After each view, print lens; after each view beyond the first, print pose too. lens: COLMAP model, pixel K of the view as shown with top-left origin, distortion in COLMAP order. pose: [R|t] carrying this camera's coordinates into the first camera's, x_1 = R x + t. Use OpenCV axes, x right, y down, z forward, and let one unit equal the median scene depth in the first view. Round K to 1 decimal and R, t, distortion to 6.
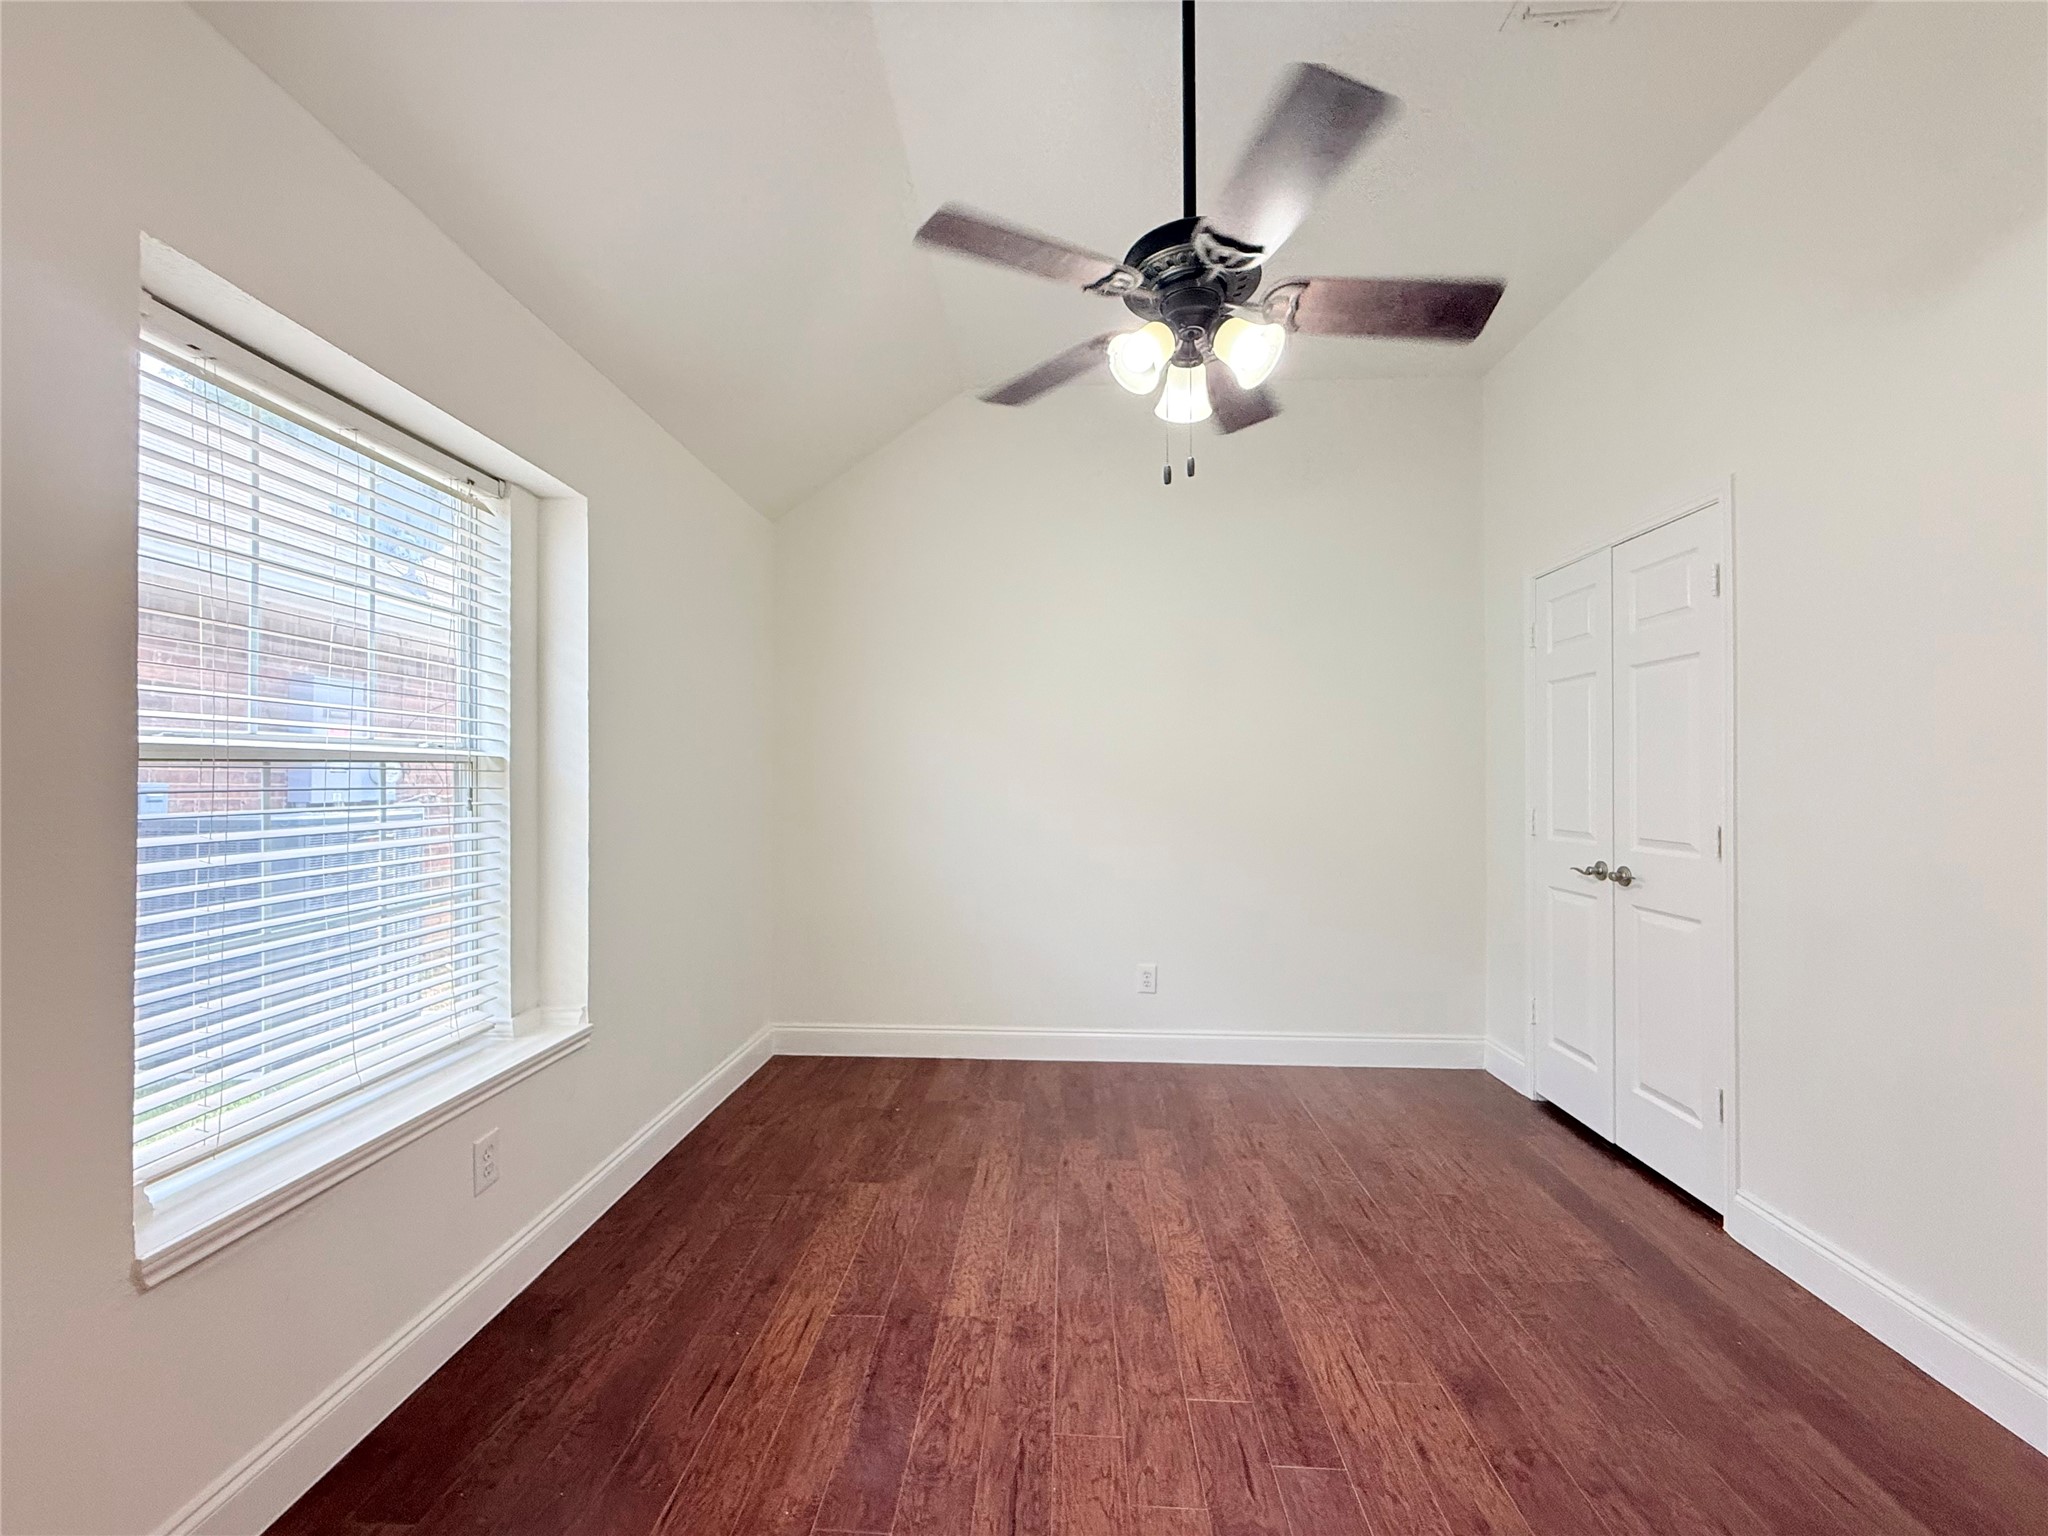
lens RADIAL K [[832.2, 0, 1024.0], [0, 832.2, 768.0], [0, 0, 1]] dist [0.001346, -0.002903]
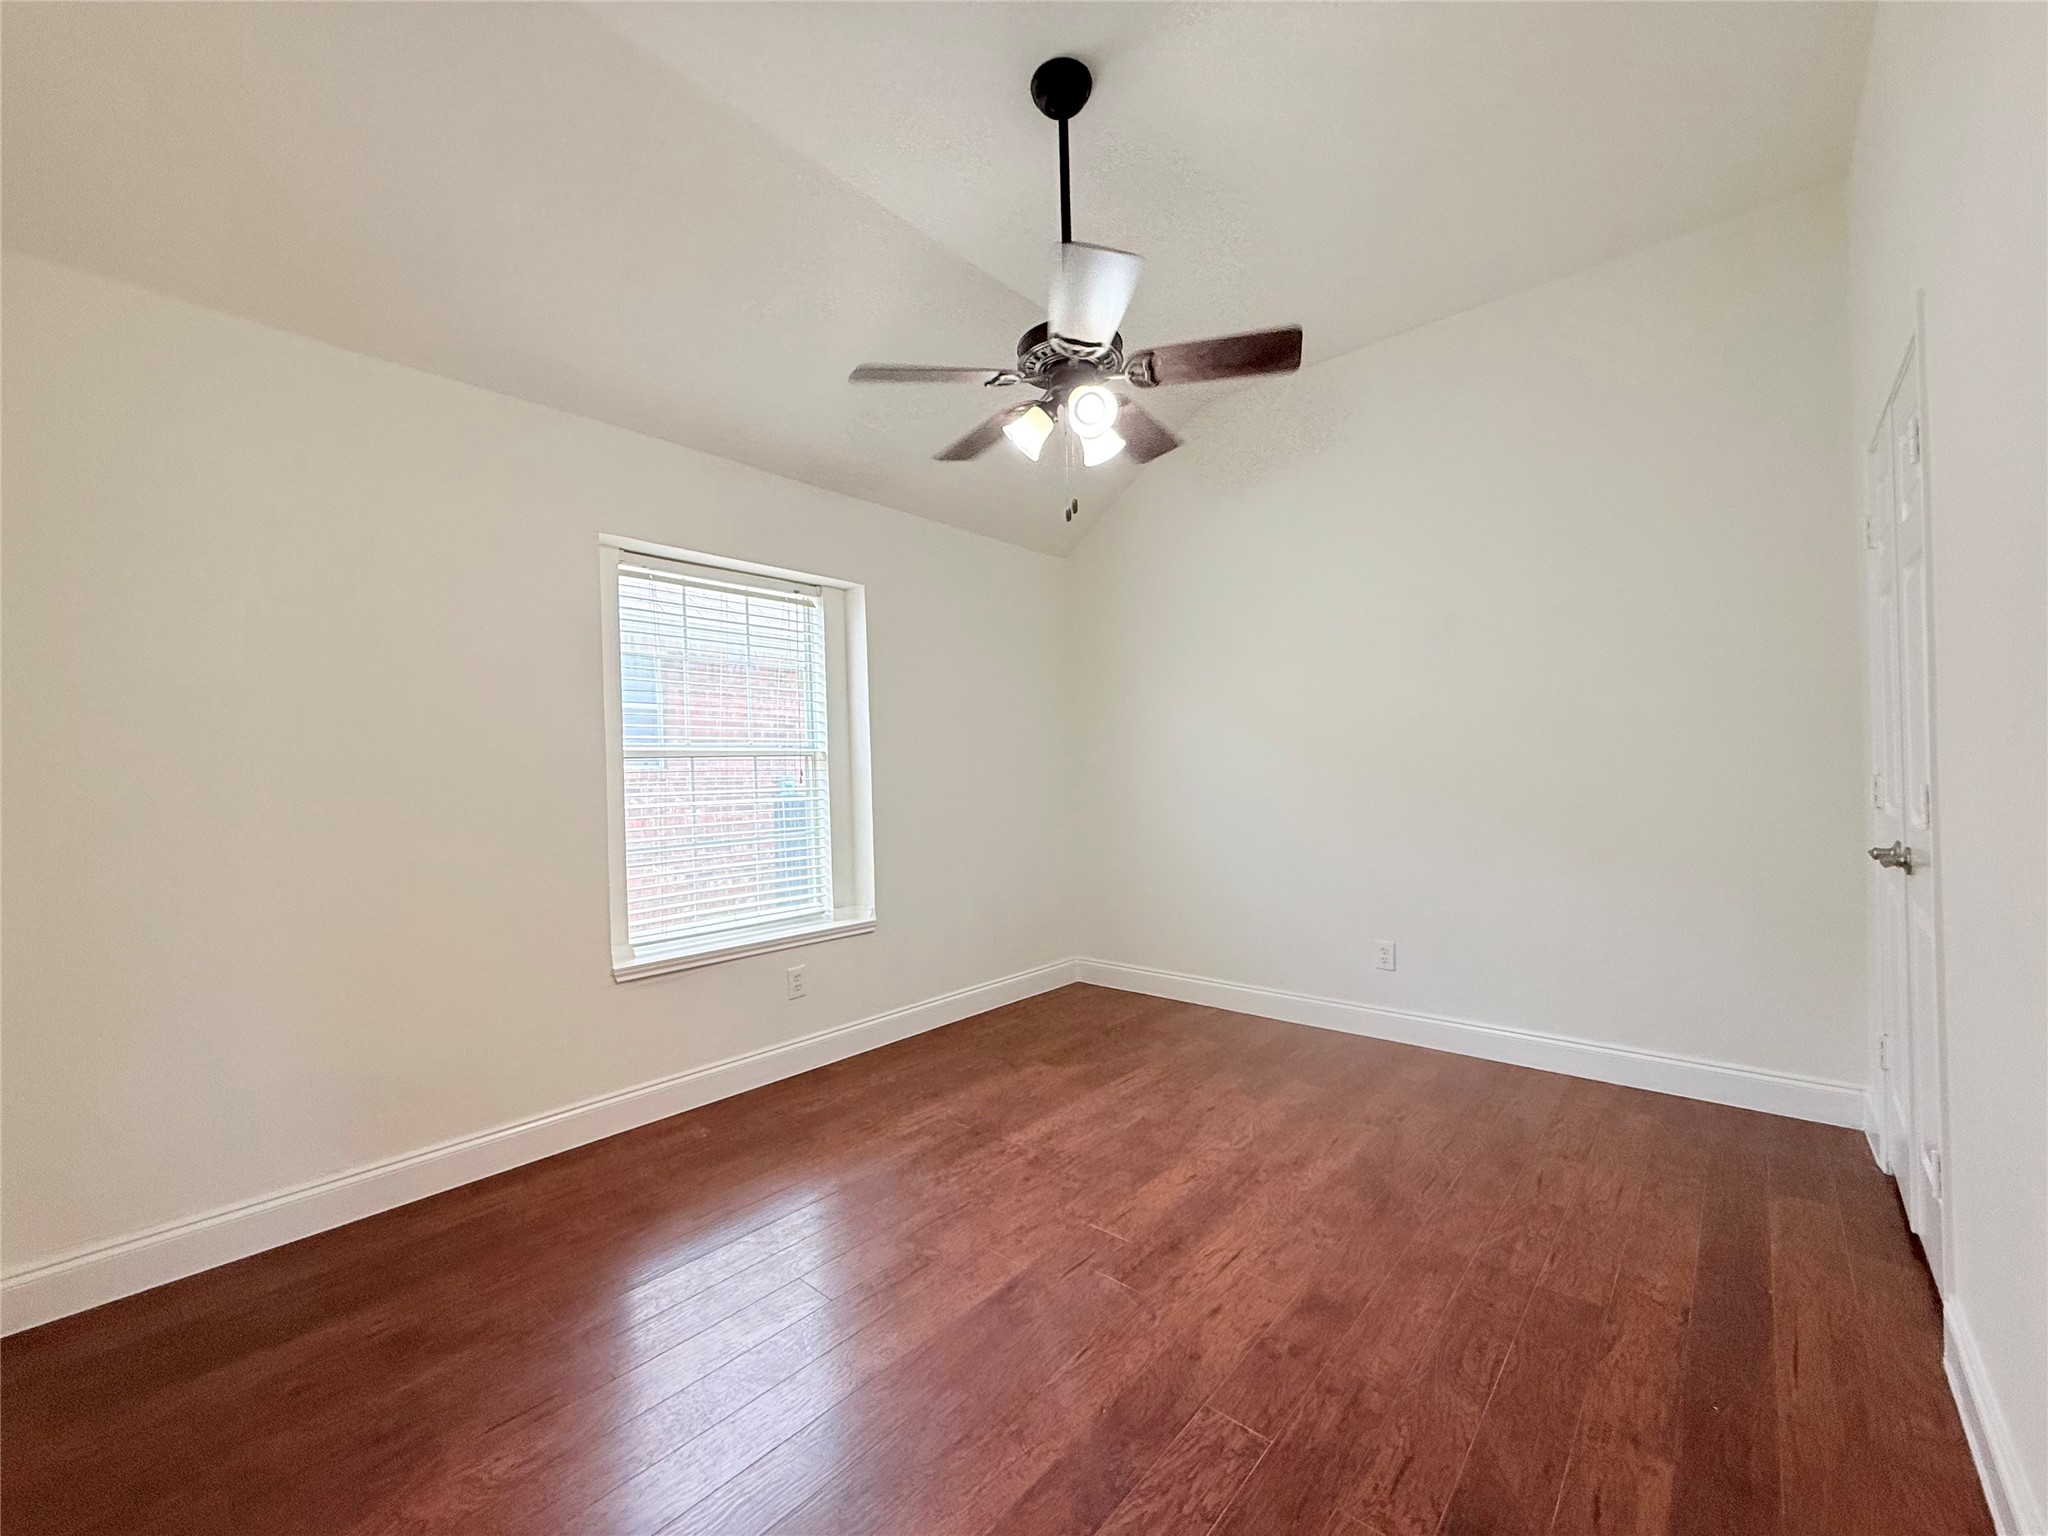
lens RADIAL K [[814.8, 0, 1020.0], [0, 814.8, 766.0], [0, 0, 1]] dist [-0.001003, 0.001058]
pose [[0.793384, -0.018362, -0.608444, 0.672680], [0.026091, 0.999652, 0.003853, 0.018950], [0.608162, -0.018932, 0.793588, -0.057044]]
